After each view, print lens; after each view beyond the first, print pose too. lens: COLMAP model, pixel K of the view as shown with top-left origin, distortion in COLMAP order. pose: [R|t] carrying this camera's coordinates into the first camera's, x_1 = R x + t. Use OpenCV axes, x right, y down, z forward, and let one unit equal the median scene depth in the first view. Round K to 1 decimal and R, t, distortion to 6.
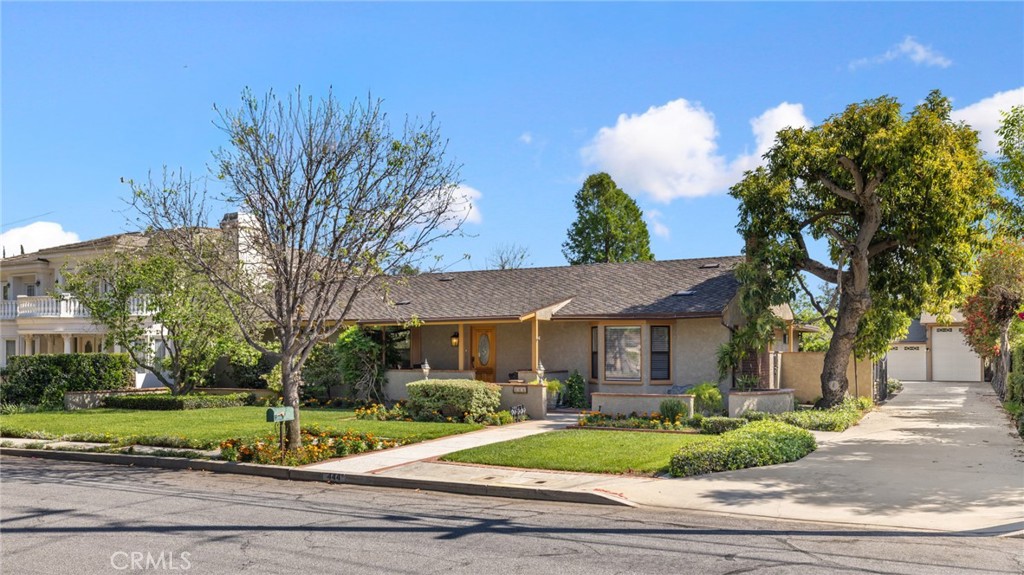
lens RADIAL K [[871.3, 0, 516.1], [0, 871.3, 329.8], [0, 0, 1]] dist [-0.012280, 0.003345]
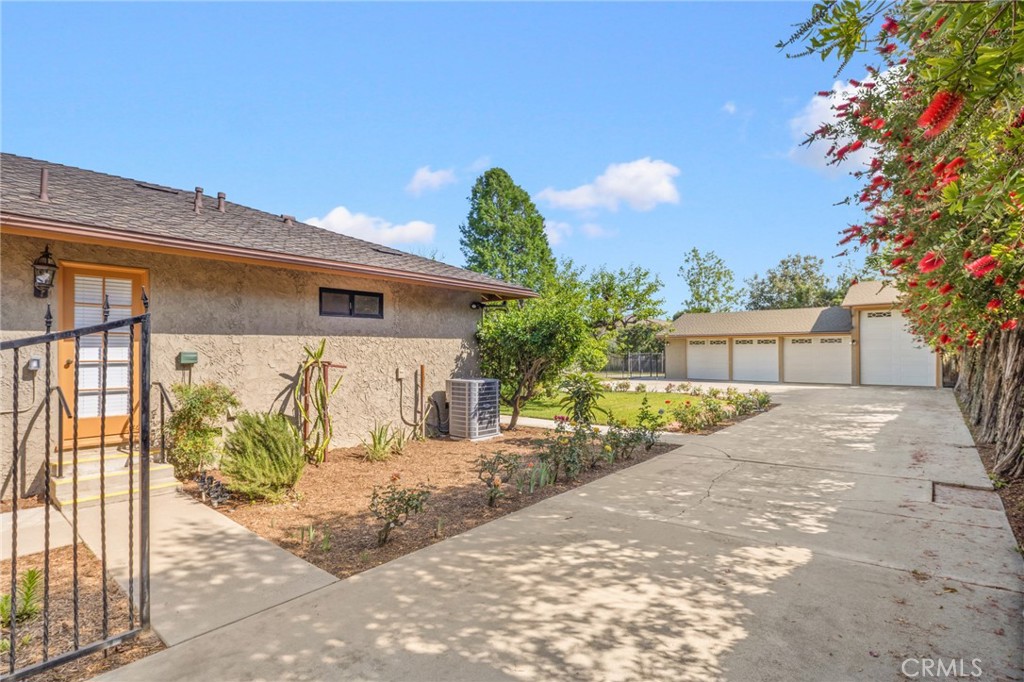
lens RADIAL K [[503.8, 0, 509.2], [0, 503.8, 355.9], [0, 0, 1]] dist [-0.005420, -0.004742]
pose [[0.976545, -0.001243, -0.215308, 0.633594], [0.008370, 0.999447, 0.032192, 0.041736], [0.215149, -0.033239, 0.976015, 1.180918]]
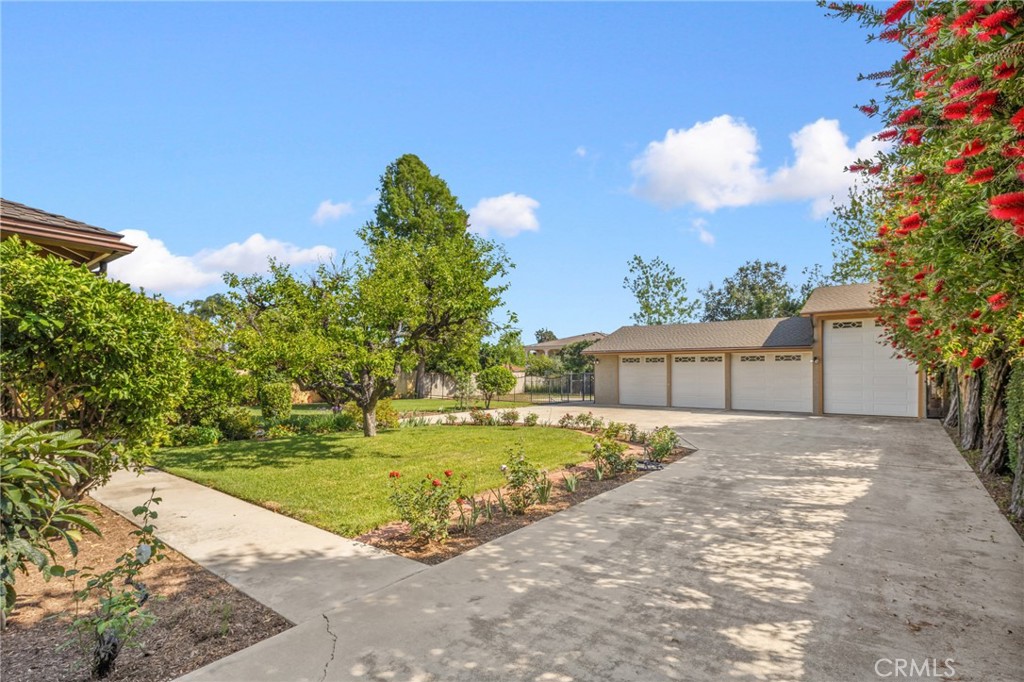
lens RADIAL K [[503.8, 0, 506.4], [0, 503.8, 374.7], [0, 0, 1]] dist [-0.005420, -0.004742]
pose [[0.983239, 0.003796, -0.182281, 0.749014], [0.001825, 0.999528, 0.030660, 0.050280], [0.182312, -0.030479, 0.982768, 1.427331]]
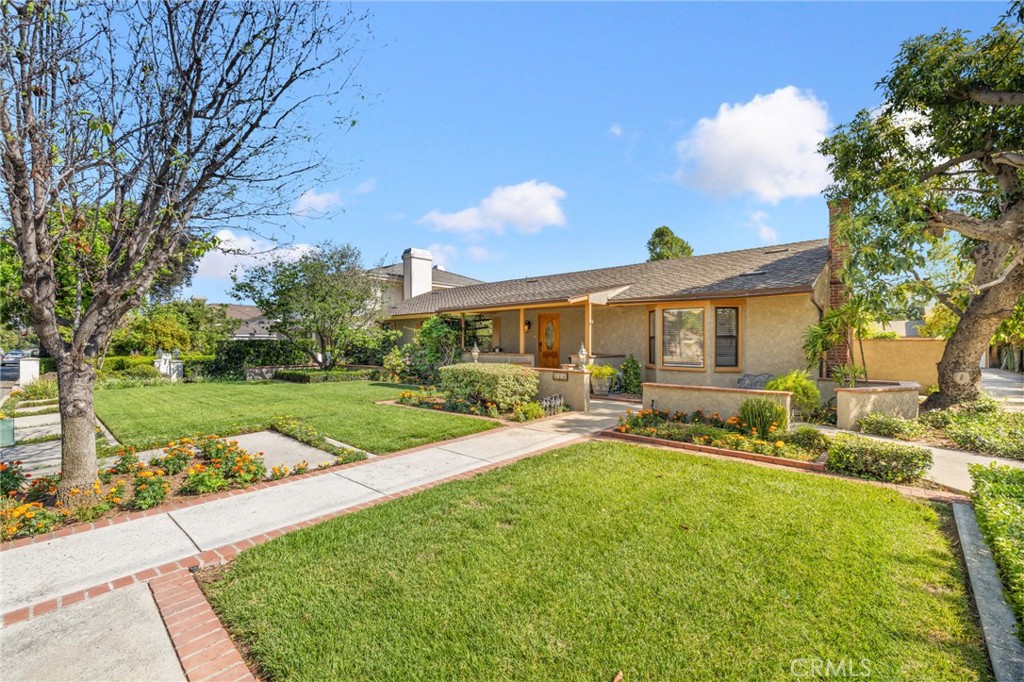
lens RADIAL K [[437.3, 0, 511.5], [0, 437.3, 343.1], [0, 0, 1]] dist [-0.007560, 0.001672]
pose [[0.969757, 0.004635, -0.244028, 0.059694], [0.000771, 0.999757, 0.022053, 0.022815], [0.244070, -0.021574, 0.969518, 0.507955]]
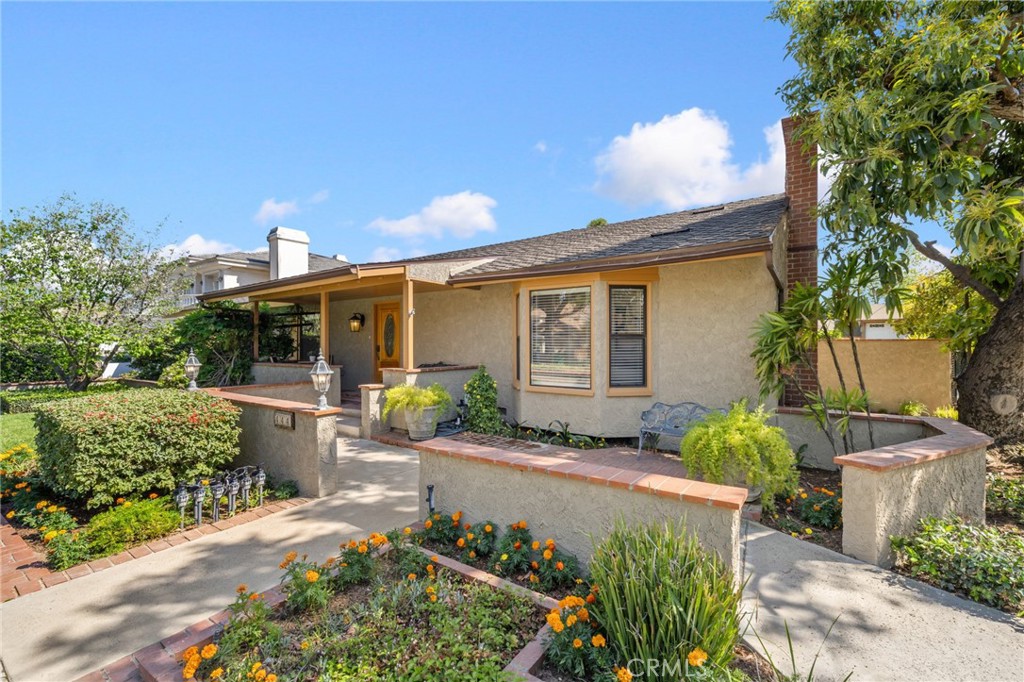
lens RADIAL K [[437.3, 0, 518.7], [0, 437.3, 343.9], [0, 0, 1]] dist [-0.007560, 0.001672]
pose [[0.993387, -0.001703, -0.114804, 0.131359], [0.004160, 0.999767, 0.021168, 0.025396], [0.114741, -0.021505, 0.993163, 0.734378]]
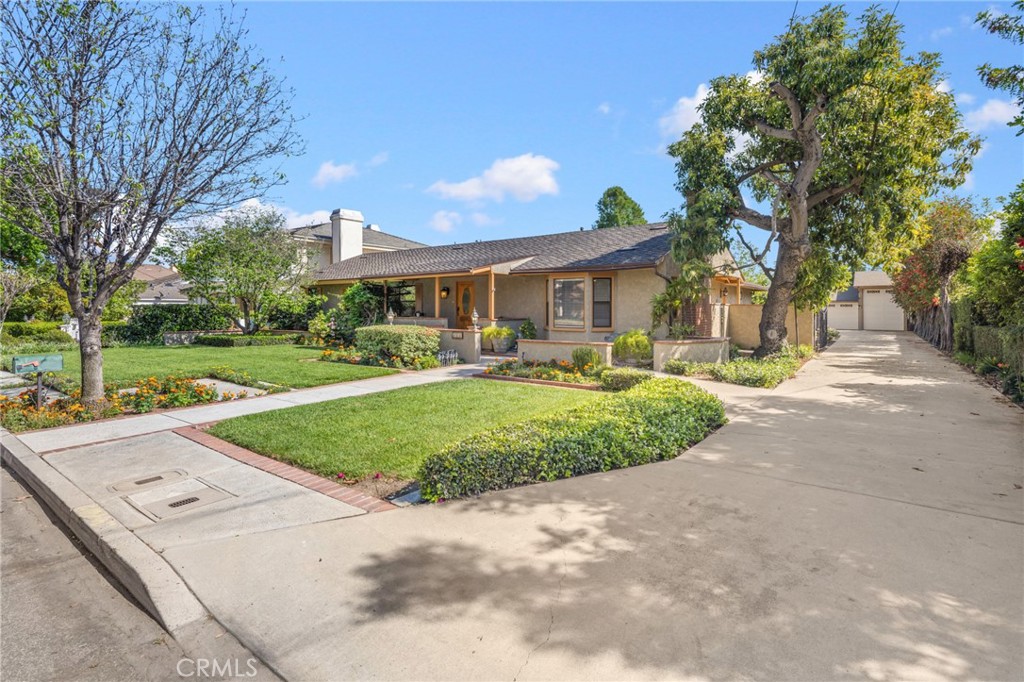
lens RADIAL K [[503.8, 0, 512.1], [0, 503.8, 300.3], [0, 0, 1]] dist [-0.005420, -0.004742]
pose [[0.988061, 0.001293, -0.154061, 0.152714], [-0.000370, 0.999982, 0.006017, 0.020177], [0.154066, -0.005888, 0.988043, 0.363911]]
